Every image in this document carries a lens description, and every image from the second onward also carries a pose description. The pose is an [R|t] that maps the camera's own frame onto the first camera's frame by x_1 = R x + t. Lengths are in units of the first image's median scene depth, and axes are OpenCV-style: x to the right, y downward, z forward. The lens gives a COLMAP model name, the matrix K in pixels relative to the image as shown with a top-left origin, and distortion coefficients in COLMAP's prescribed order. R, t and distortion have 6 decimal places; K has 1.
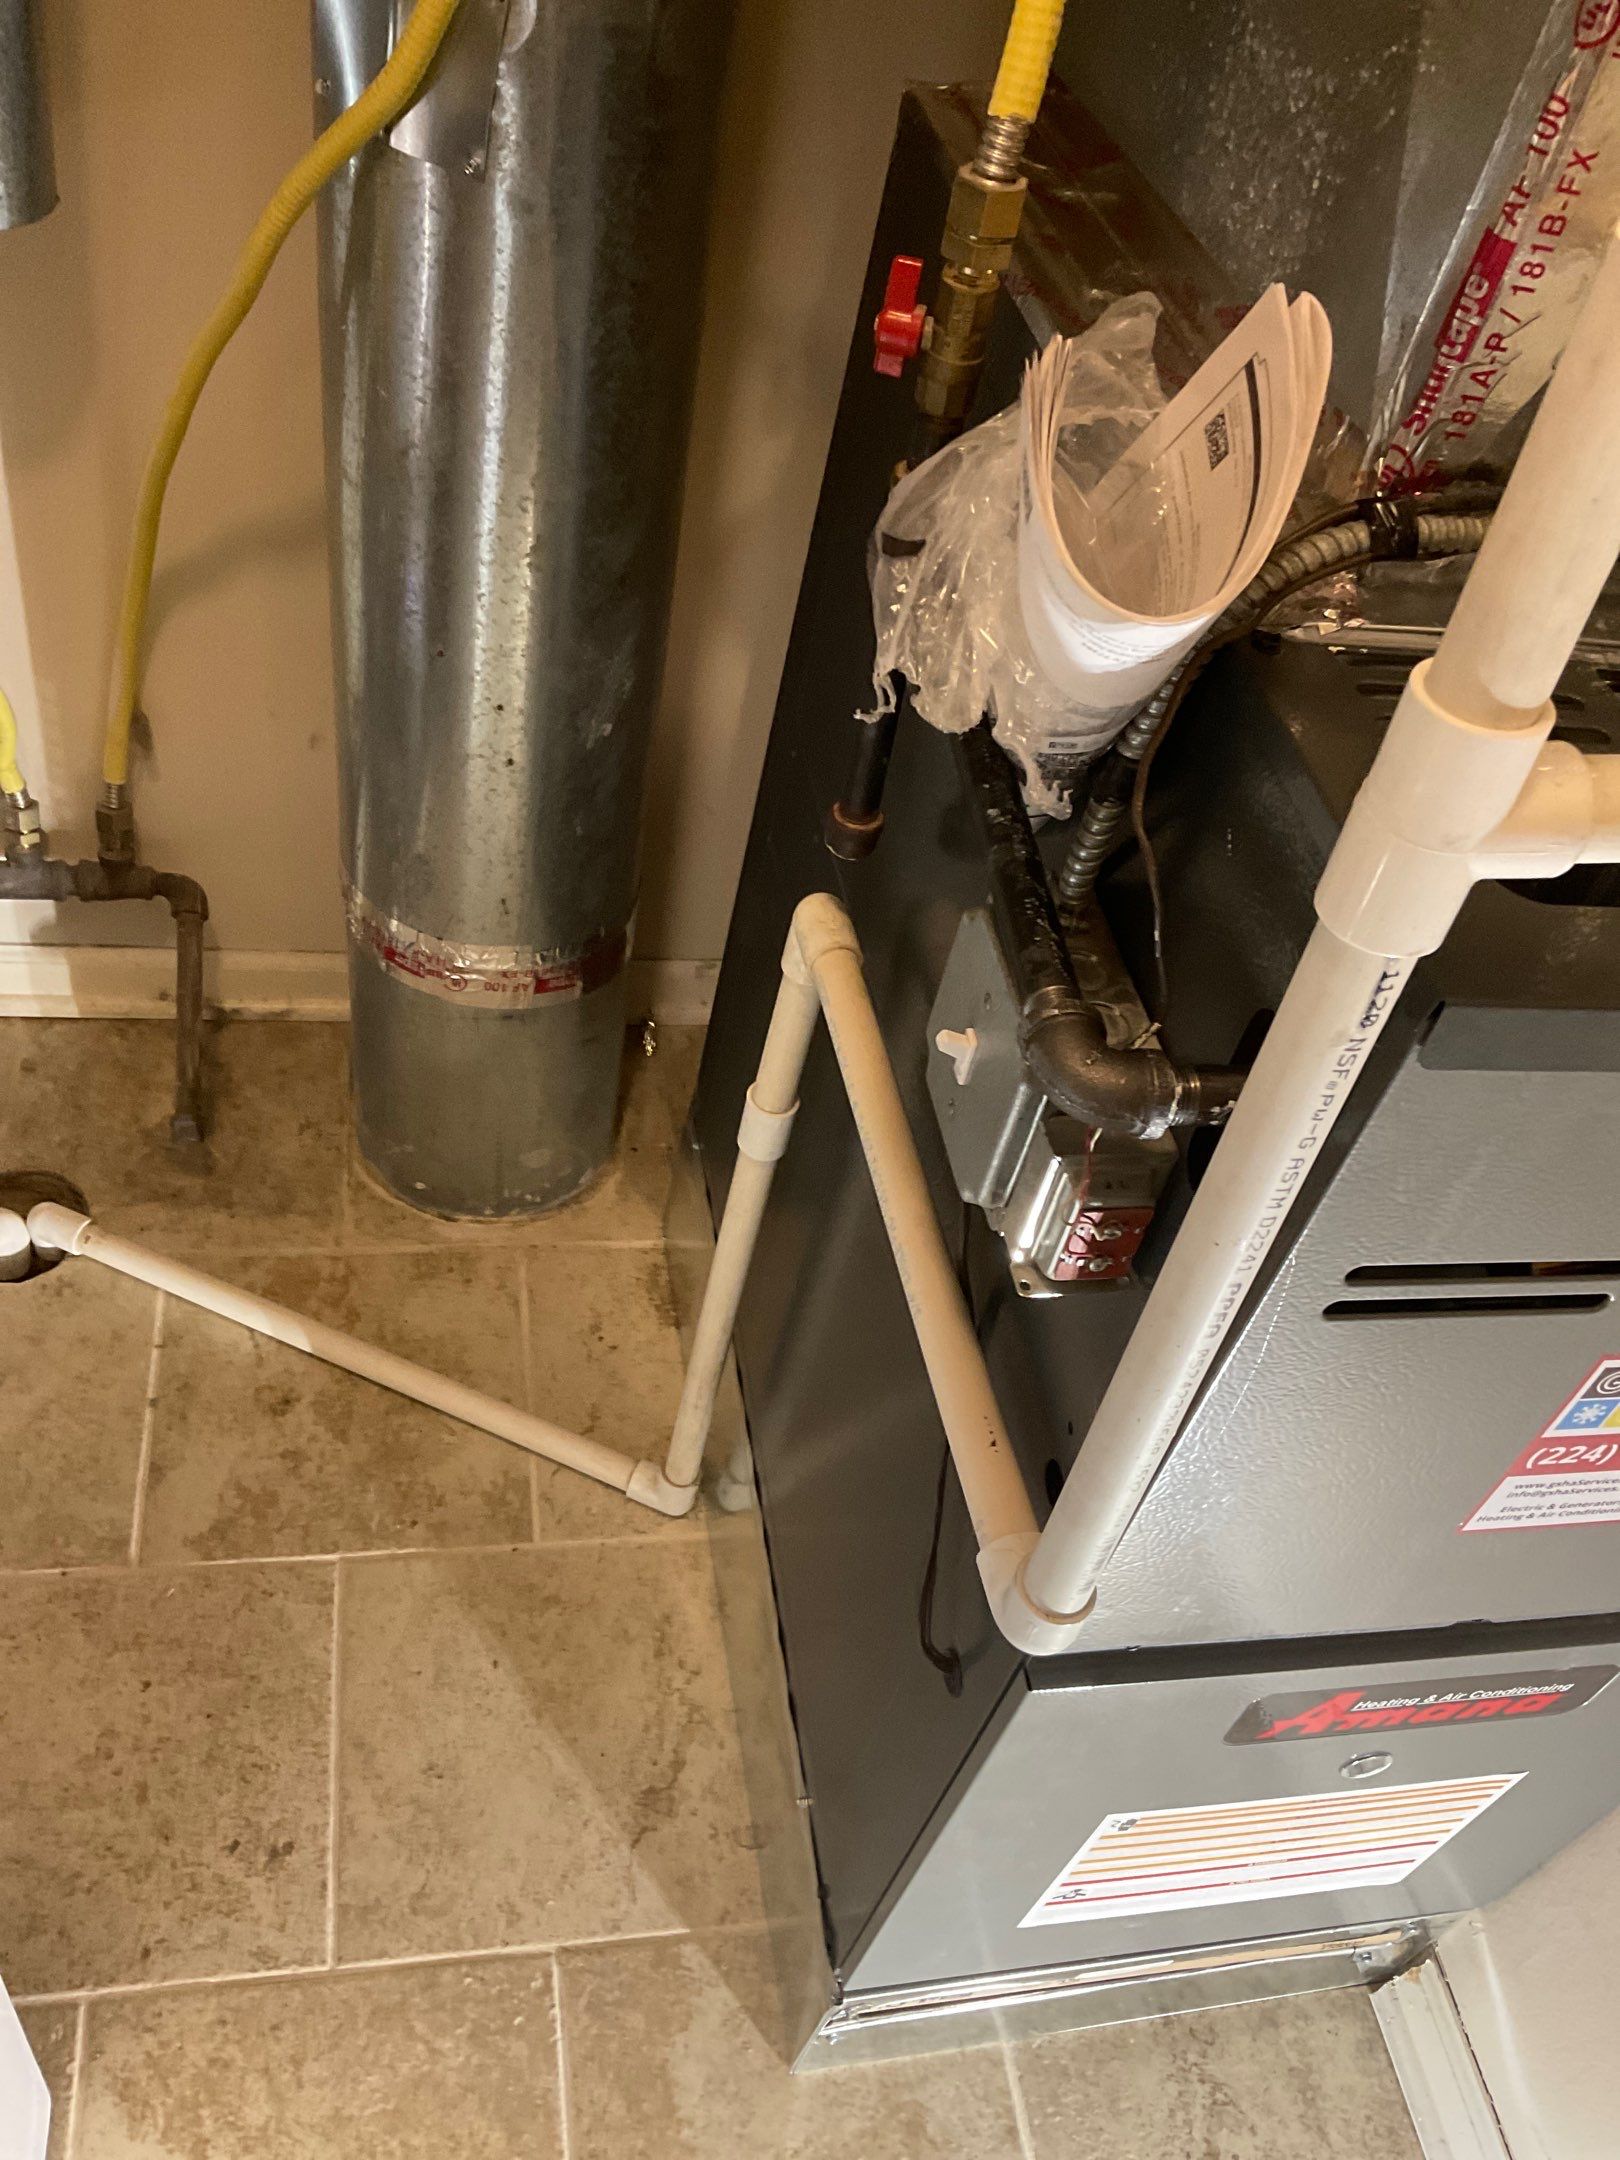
lens RADIAL K [[1773.4, 0, 810.3], [0, 1773.4, 1067.3], [0, 0, 1]] dist [0.062858, -0.114176]
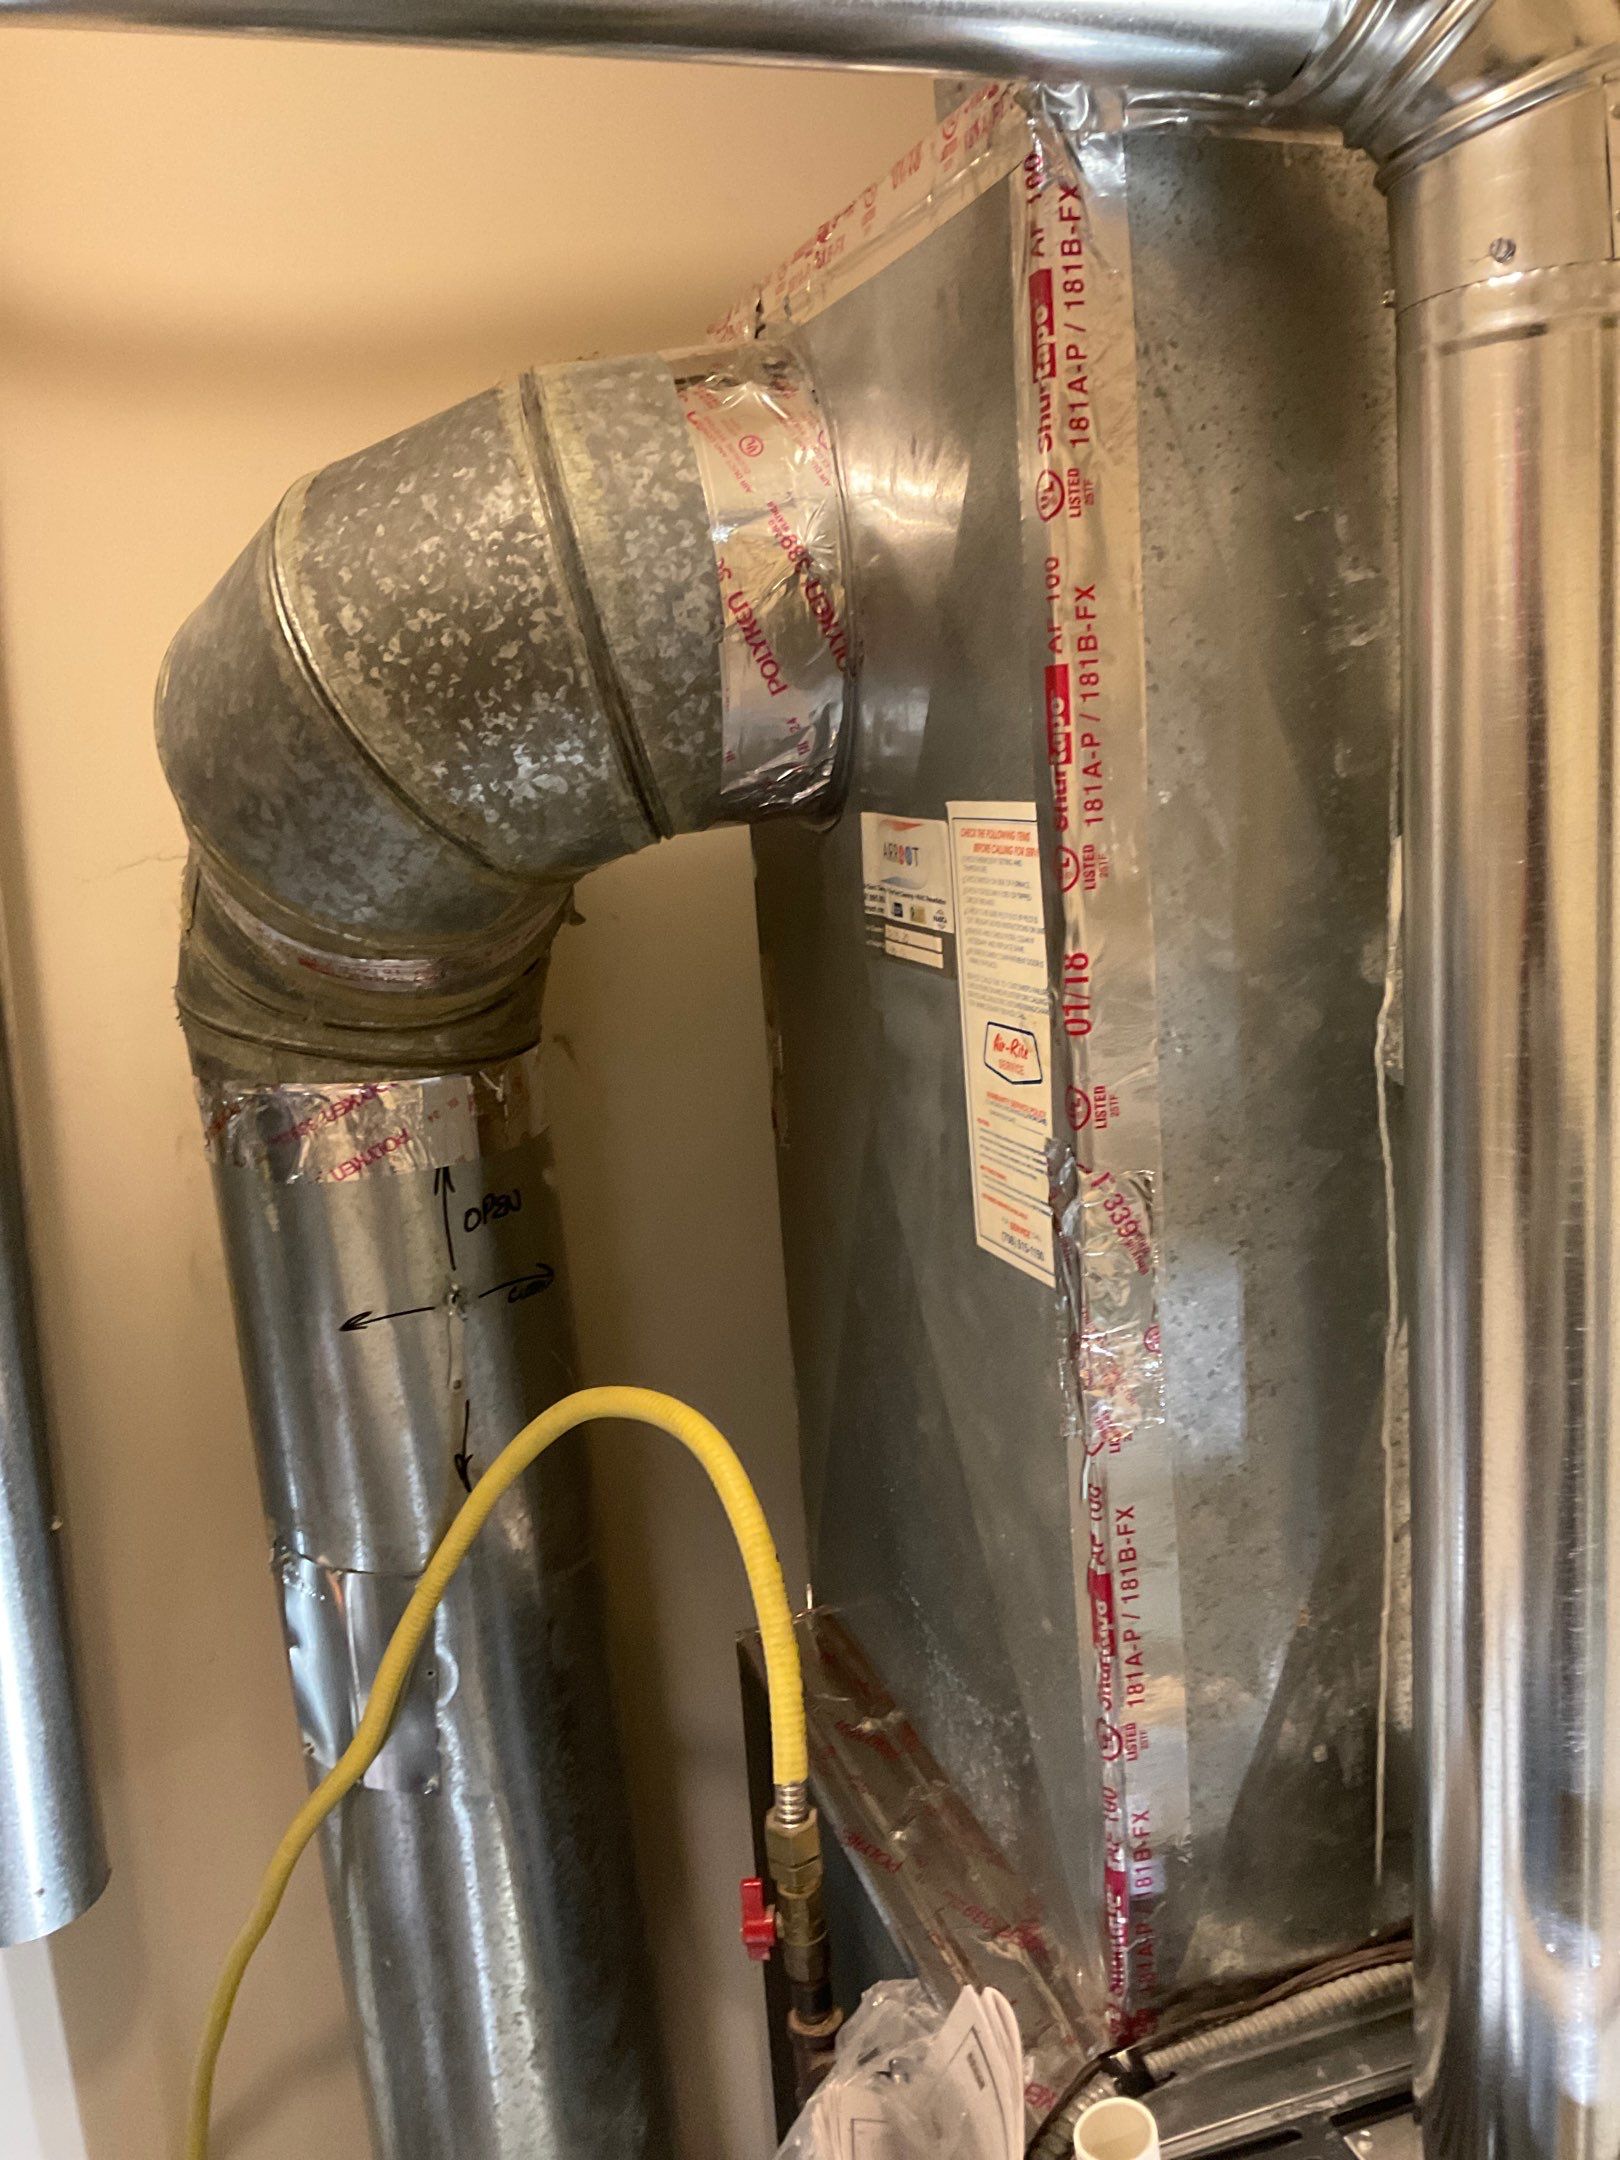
lens RADIAL K [[1773.4, 0, 806.1], [0, 1773.4, 1080.5], [0, 0, 1]] dist [0.062858, -0.114176]
pose [[0.960097, -0.271518, 0.067020, 0.099754], [0.263439, 0.797591, -0.542631, -0.112800], [0.093880, 0.538634, 0.837293, -0.265893]]
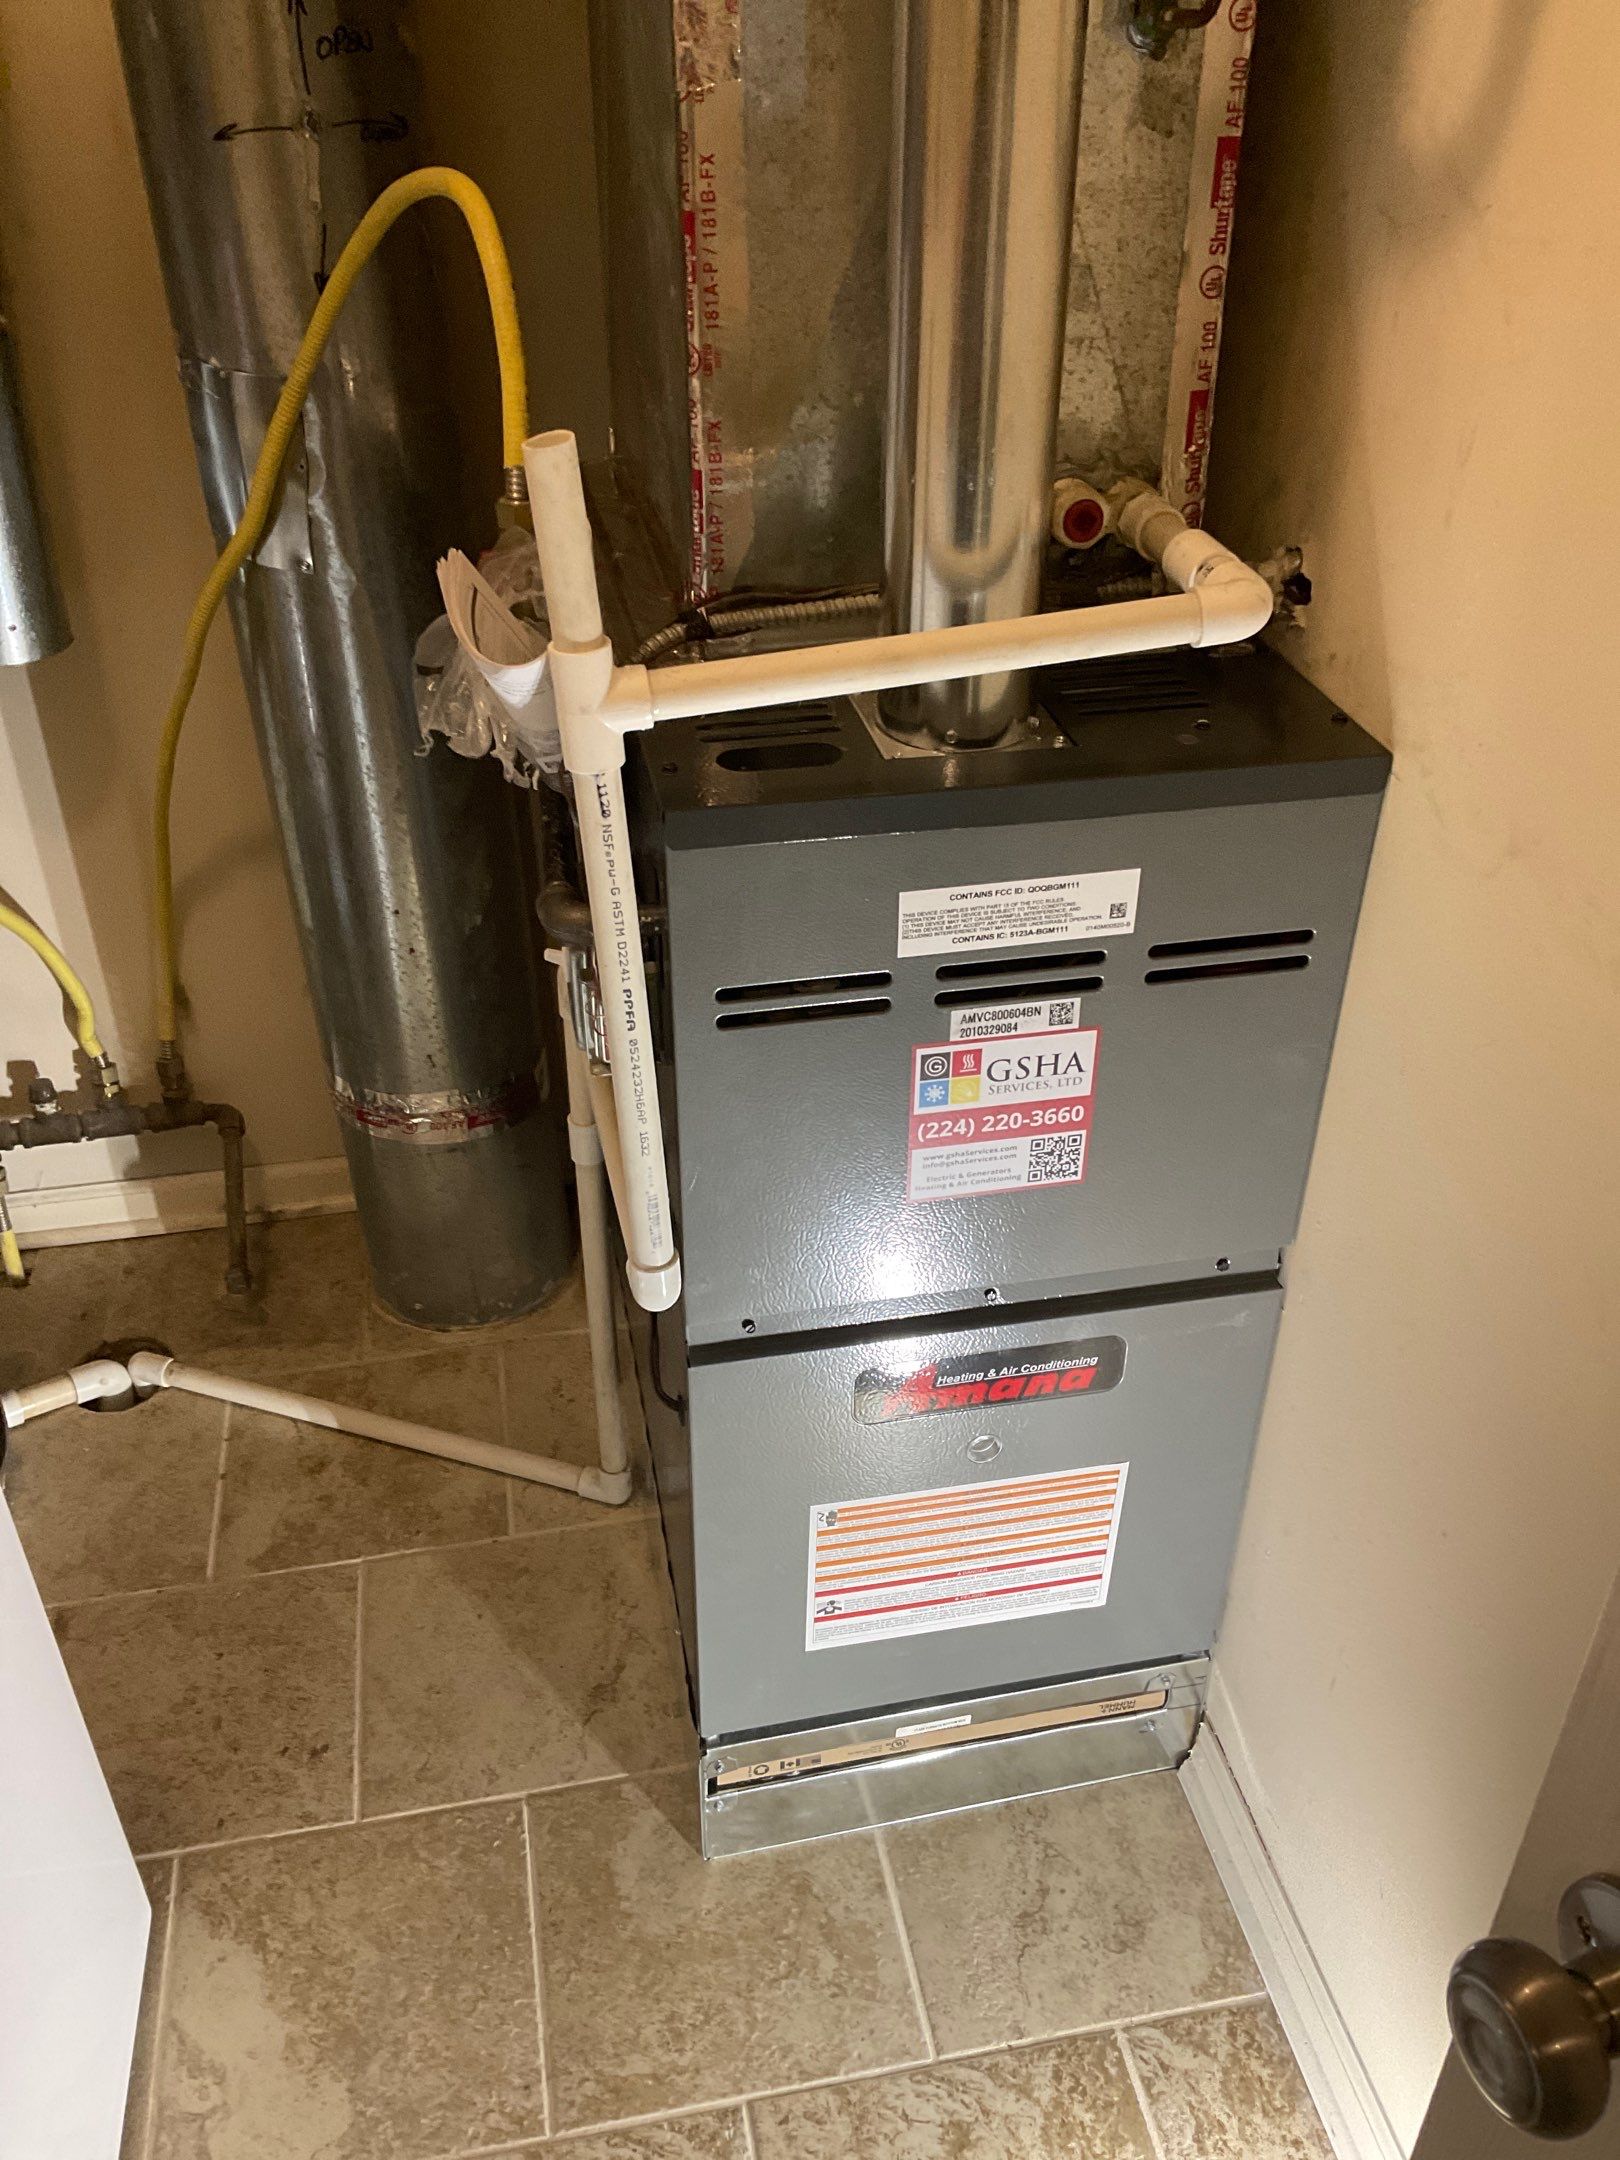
lens RADIAL K [[1773.4, 0, 802.6], [0, 1773.4, 1068.4], [0, 0, 1]] dist [0.062858, -0.114176]
pose [[0.982804, -0.167146, -0.078480, 0.246284], [0.147789, 0.966821, -0.208365, 0.275224], [0.110704, 0.193183, 0.974897, -0.357025]]
